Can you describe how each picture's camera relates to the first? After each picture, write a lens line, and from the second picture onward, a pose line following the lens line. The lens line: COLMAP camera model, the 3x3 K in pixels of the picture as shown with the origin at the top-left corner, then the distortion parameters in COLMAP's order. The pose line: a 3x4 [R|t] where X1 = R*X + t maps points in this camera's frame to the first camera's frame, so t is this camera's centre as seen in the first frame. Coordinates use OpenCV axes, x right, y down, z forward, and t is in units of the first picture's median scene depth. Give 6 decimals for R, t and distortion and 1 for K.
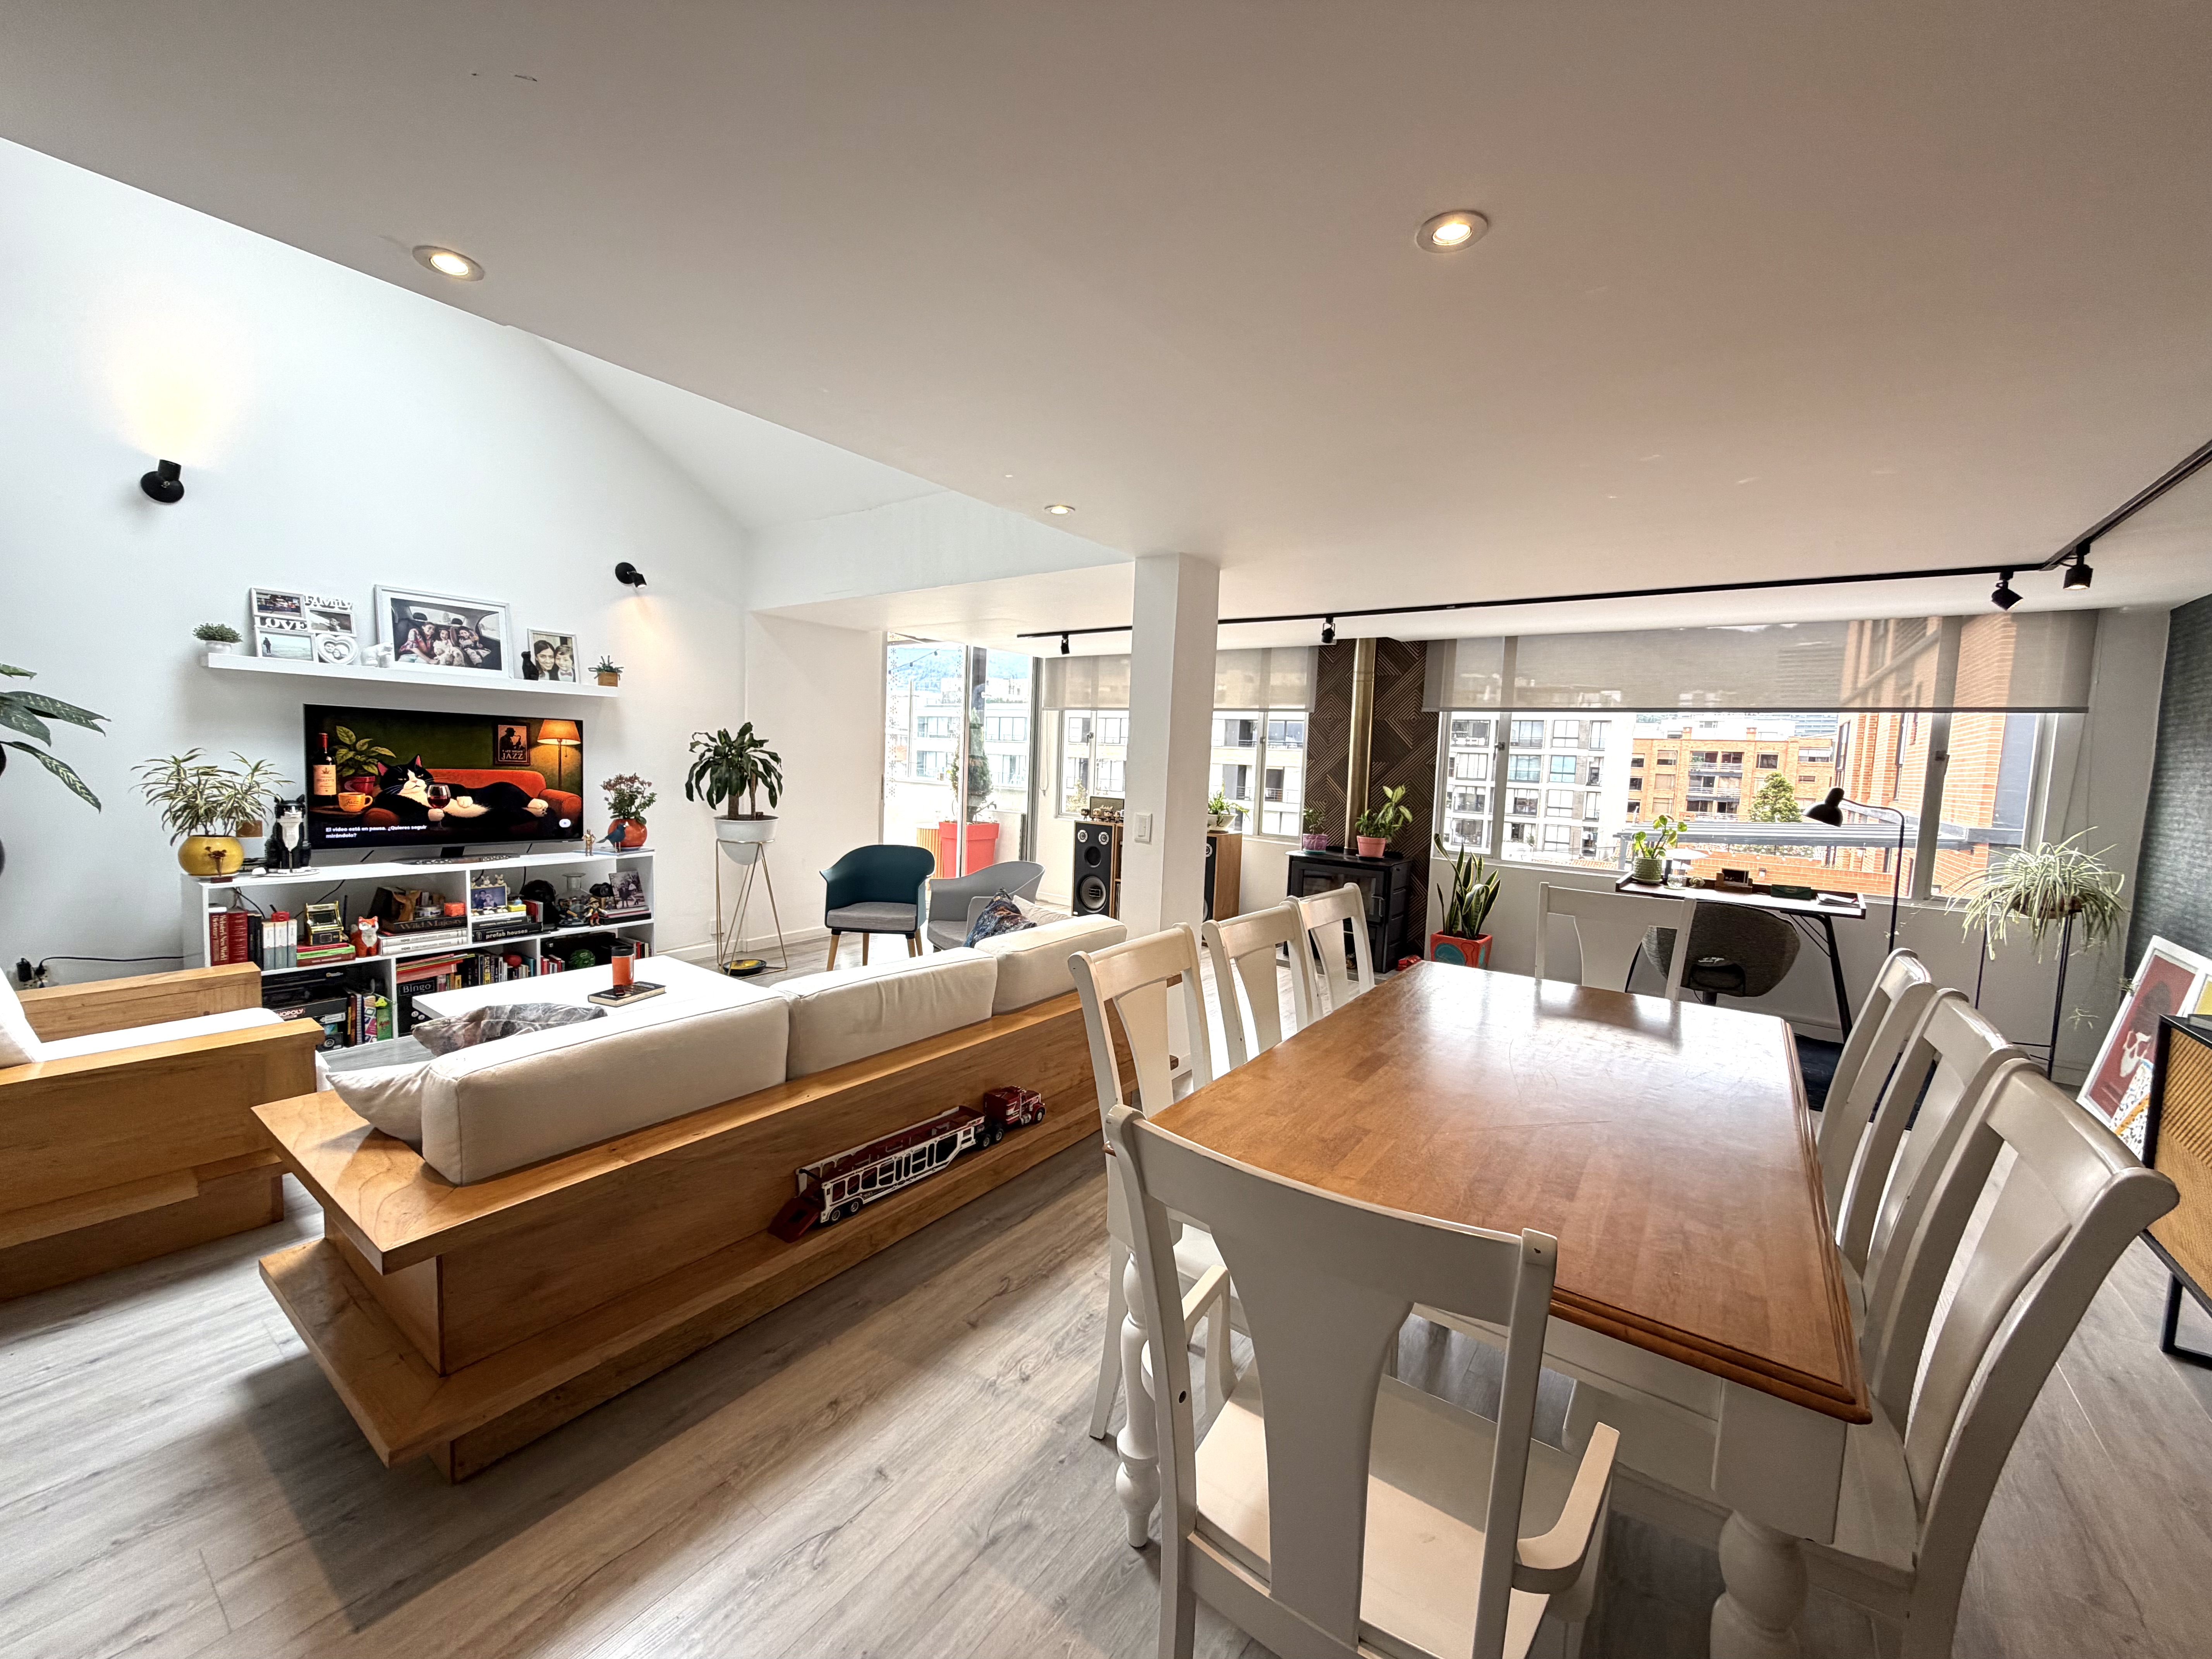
lens RADIAL K [[877.5, 0, 1100.9], [0, 877.5, 826.5], [0, 0, 1]] dist [-0.001054, -0.000682]
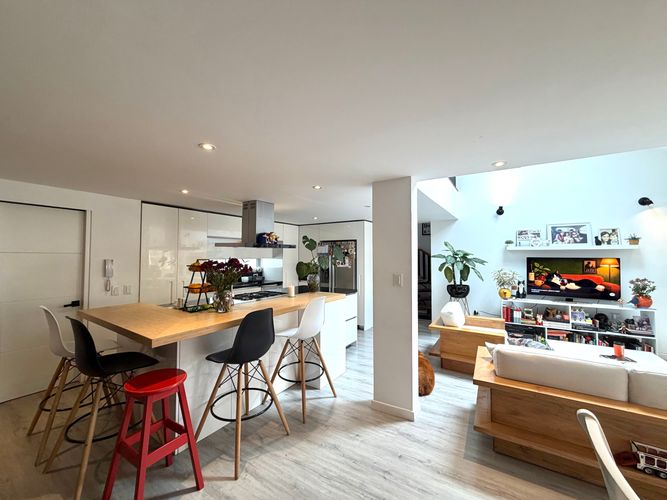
lens RADIAL K [[264.6, 0, 332.0], [0, 264.6, 249.1], [0, 0, 1]] dist [-0.001054, -0.000682]
pose [[0.080059, -0.069445, -0.994368, 0.187183], [-0.082355, 0.993699, -0.076029, -0.011121], [0.993382, 0.087978, 0.073835, 0.028762]]
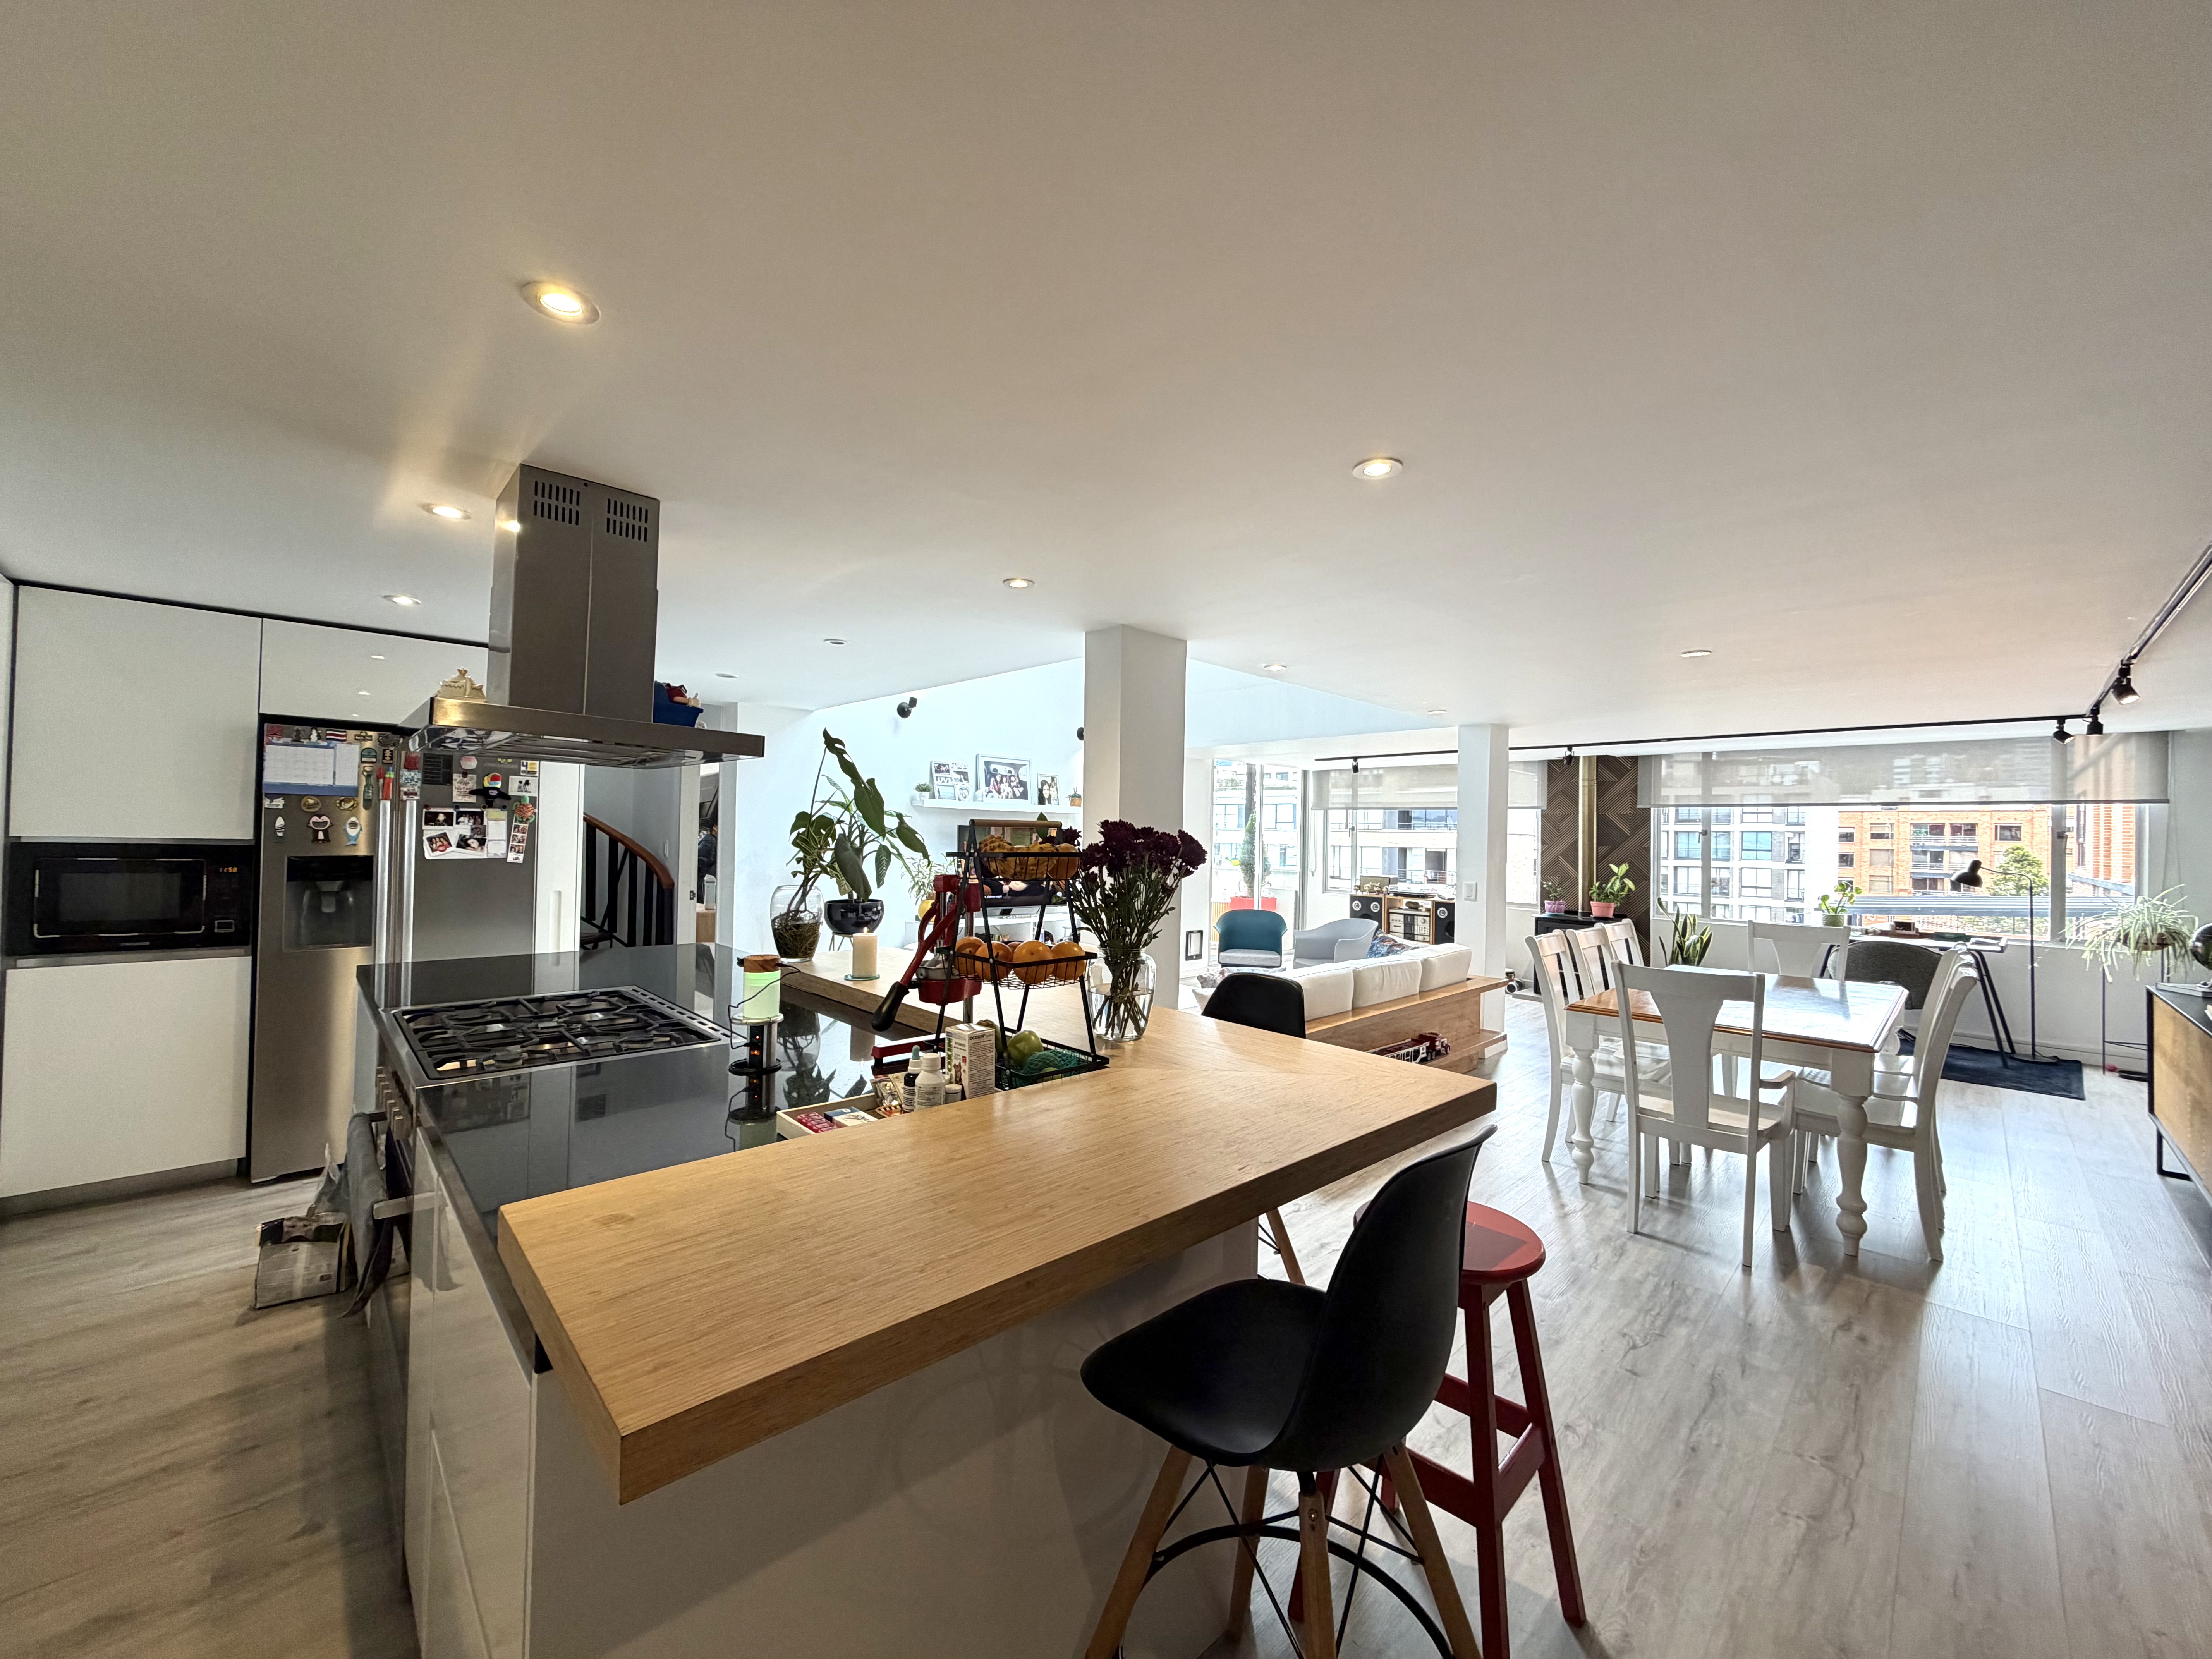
lens RADIAL K [[877.5, 0, 1100.9], [0, 877.5, 826.5], [0, 0, 1]] dist [-0.001054, -0.000682]
pose [[0.987359, -0.021064, -0.157096, -0.311056], [0.005658, 0.995182, -0.097880, 0.031549], [0.158400, 0.095754, 0.982721, -0.591494]]
